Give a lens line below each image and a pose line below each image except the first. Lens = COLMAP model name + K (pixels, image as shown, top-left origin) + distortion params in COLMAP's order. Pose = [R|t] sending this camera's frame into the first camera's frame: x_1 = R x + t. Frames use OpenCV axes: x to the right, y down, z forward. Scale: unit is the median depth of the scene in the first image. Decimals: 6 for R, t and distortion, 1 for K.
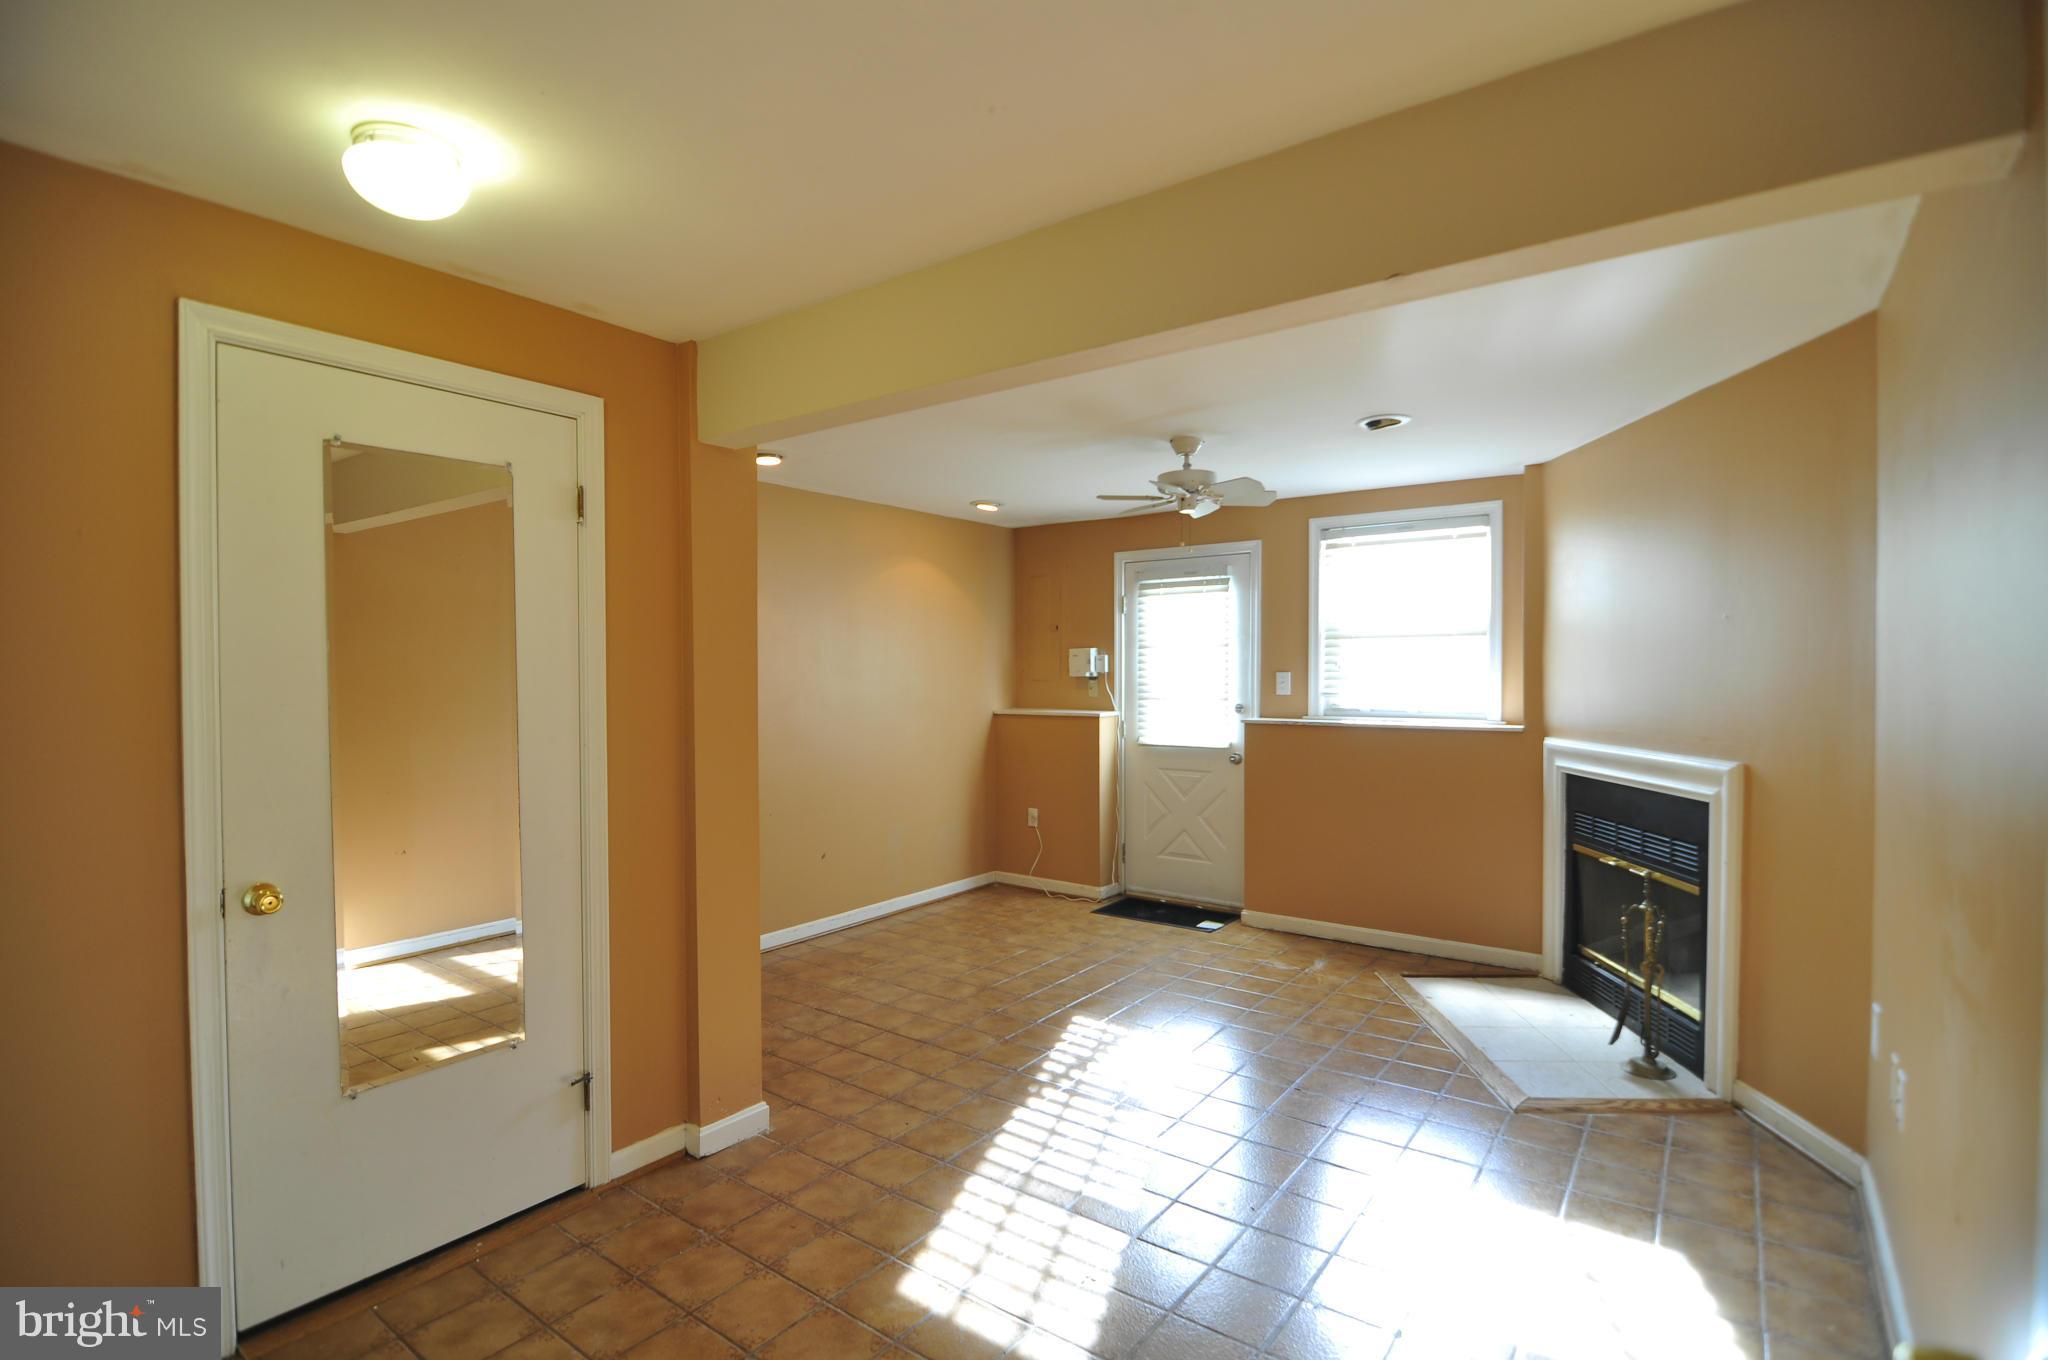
lens RADIAL K [[979.1, 0, 1026.1], [0, 979.1, 681.8], [0, 0, 1]] dist [-0.005712, -0.009301]
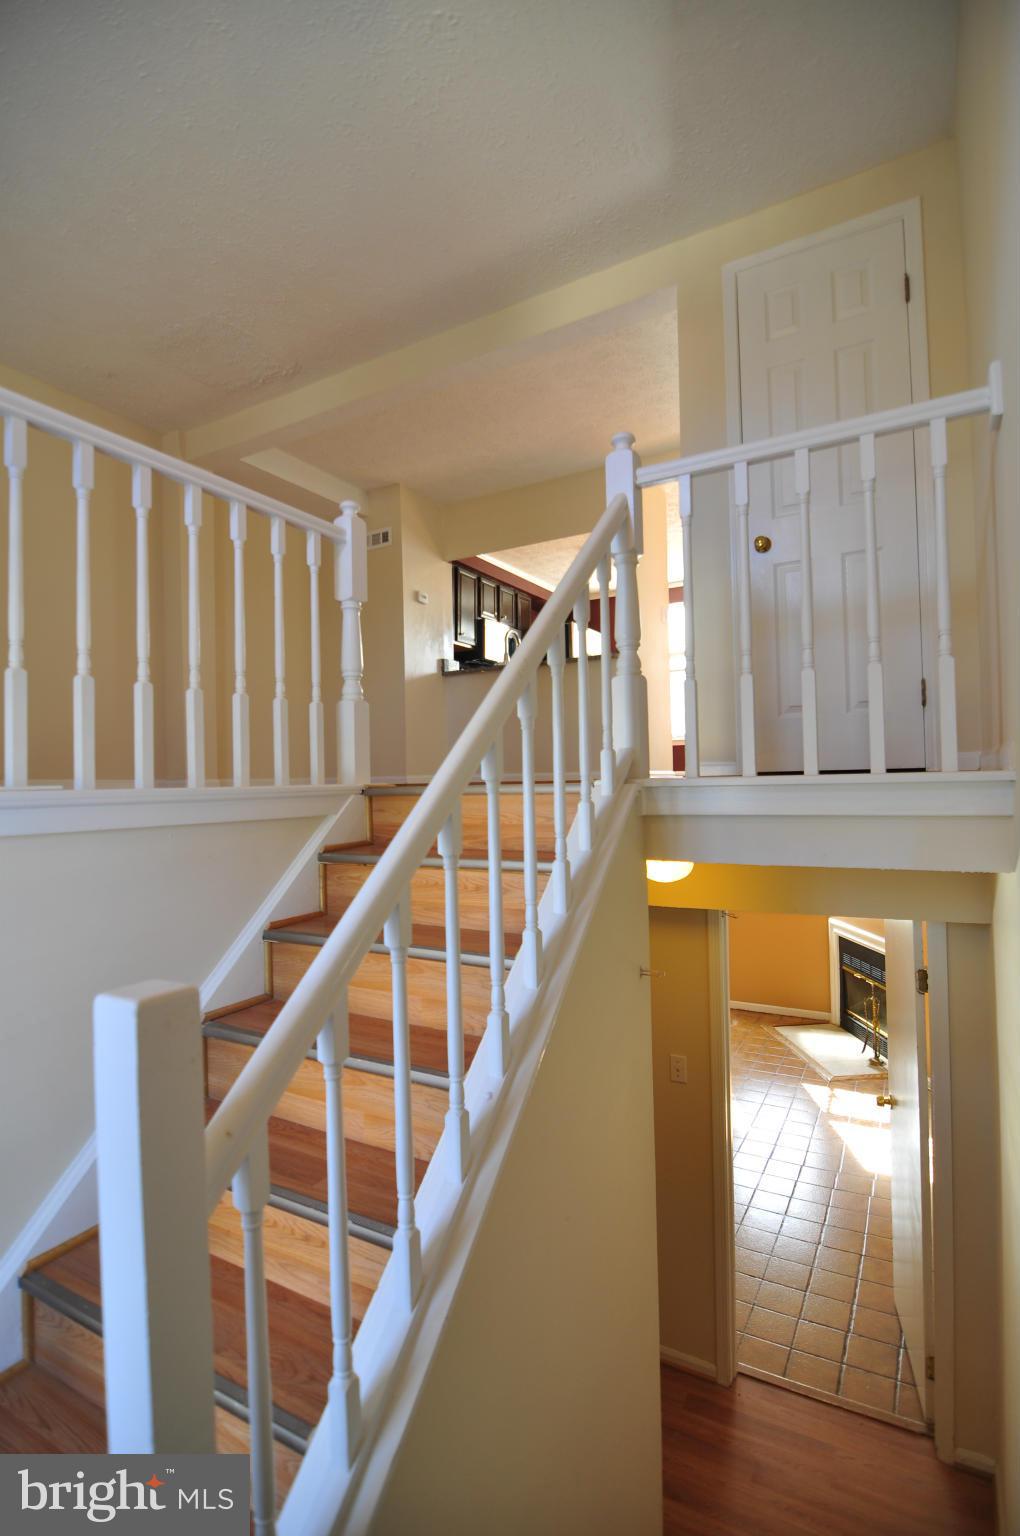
lens RADIAL K [[734.3, 0, 513.0], [0, 734.3, 769.4], [0, 0, 1]] dist [-0.005712, -0.009301]
pose [[0.992625, -0.022954, 0.119033, -0.517387], [0.025833, 0.999409, -0.022698, -0.349493], [-0.118442, 0.025606, 0.992631, -0.811849]]
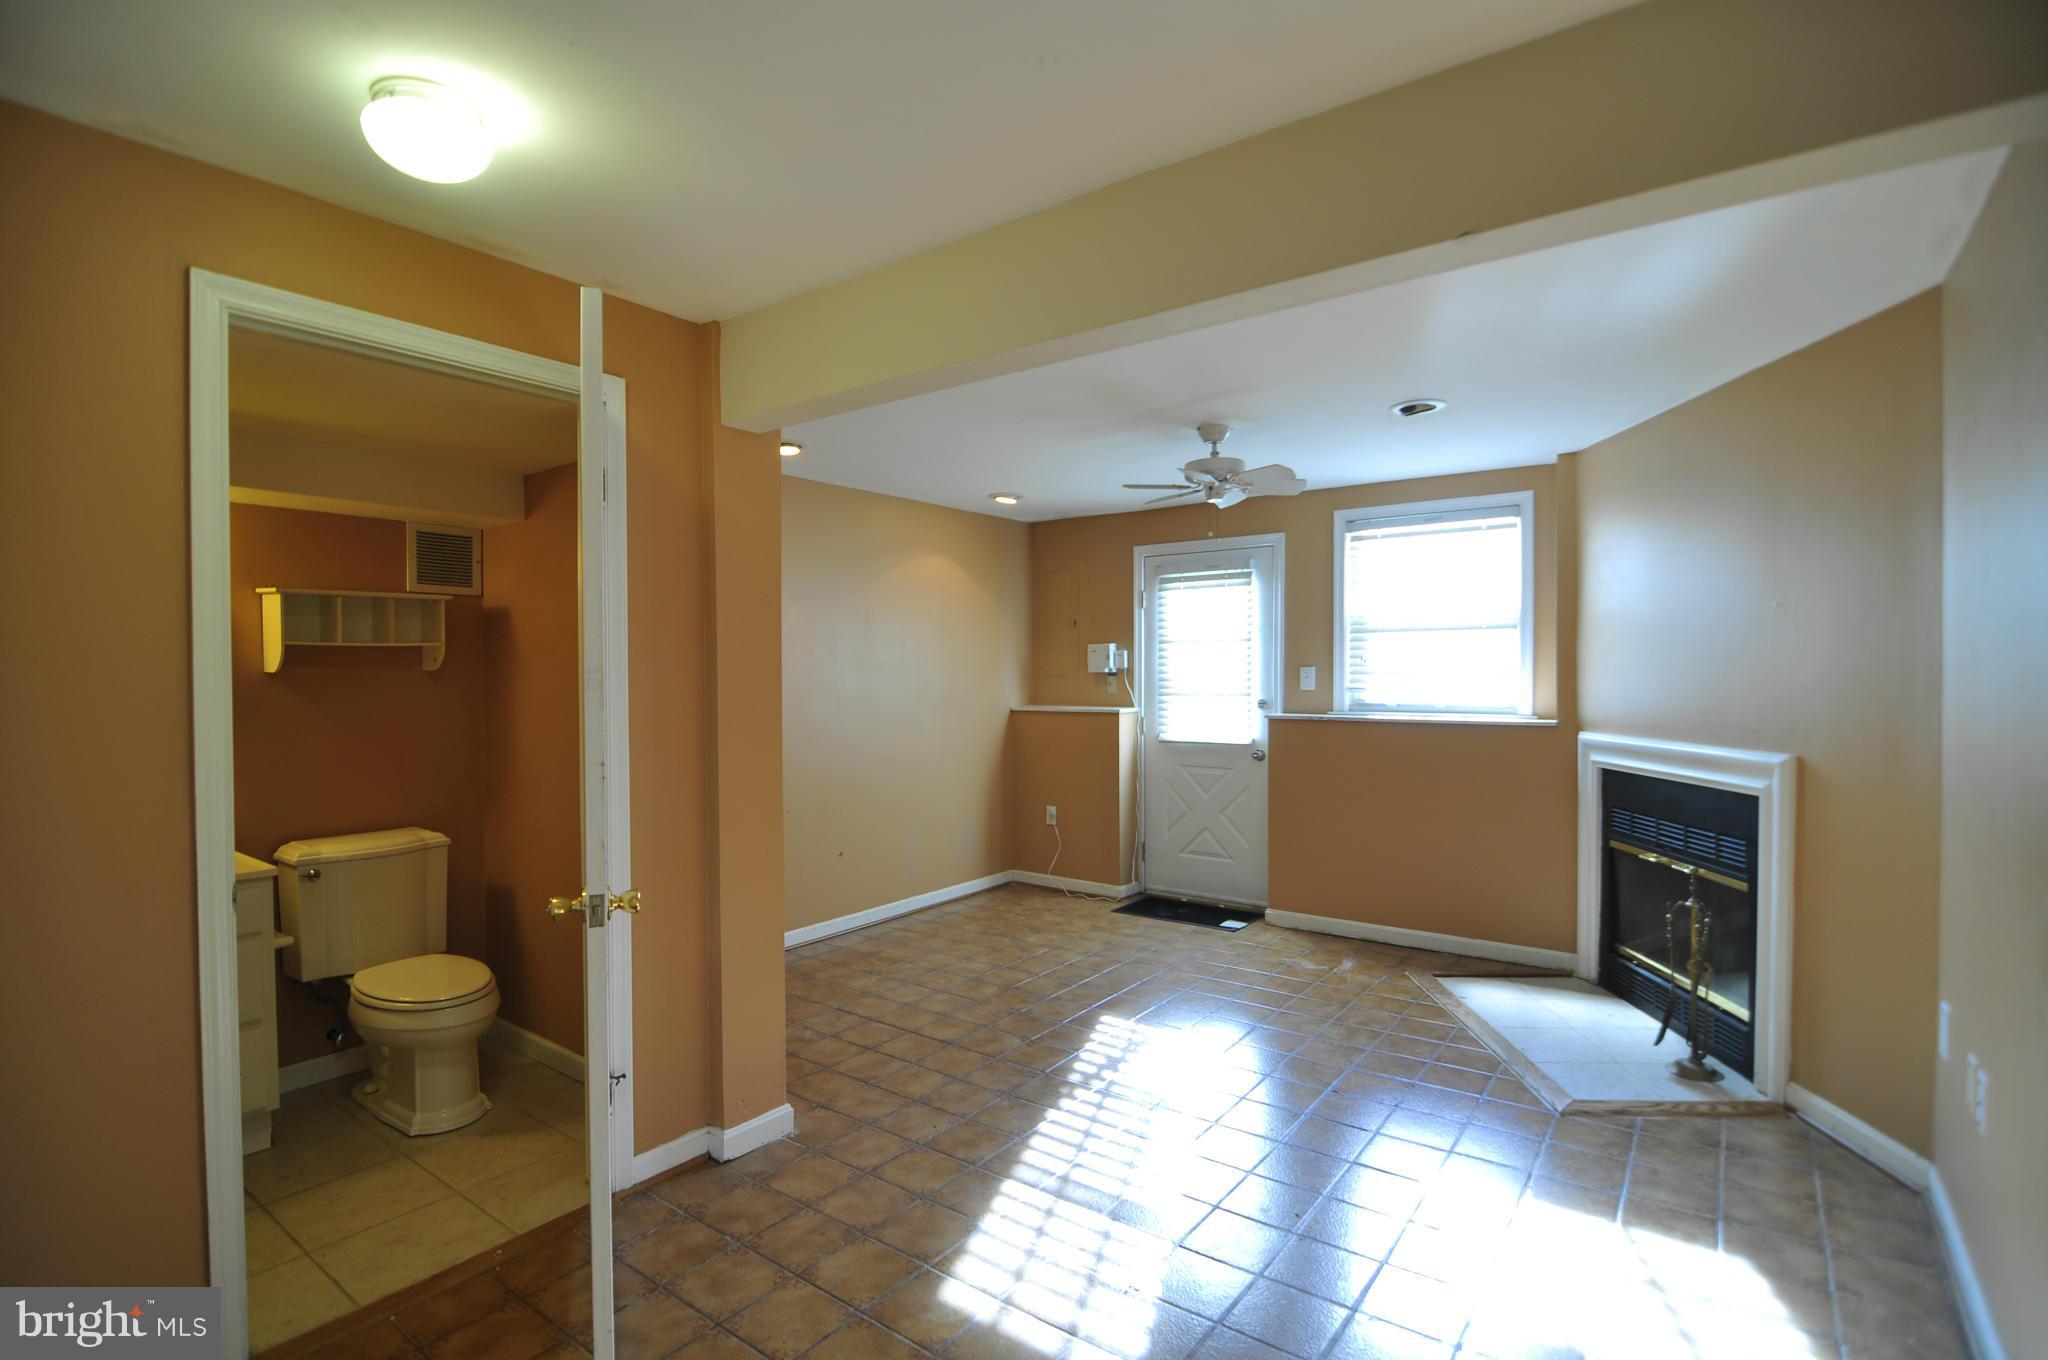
lens RADIAL K [[979.1, 0, 1026.7], [0, 979.1, 681.7], [0, 0, 1]] dist [-0.005712, -0.009301]
pose [[0.999982, -0.001058, -0.005886, -0.021322], [0.001049, 0.999998, -0.001628, 0.009892], [0.005888, 0.001622, 0.999981, 0.024028]]
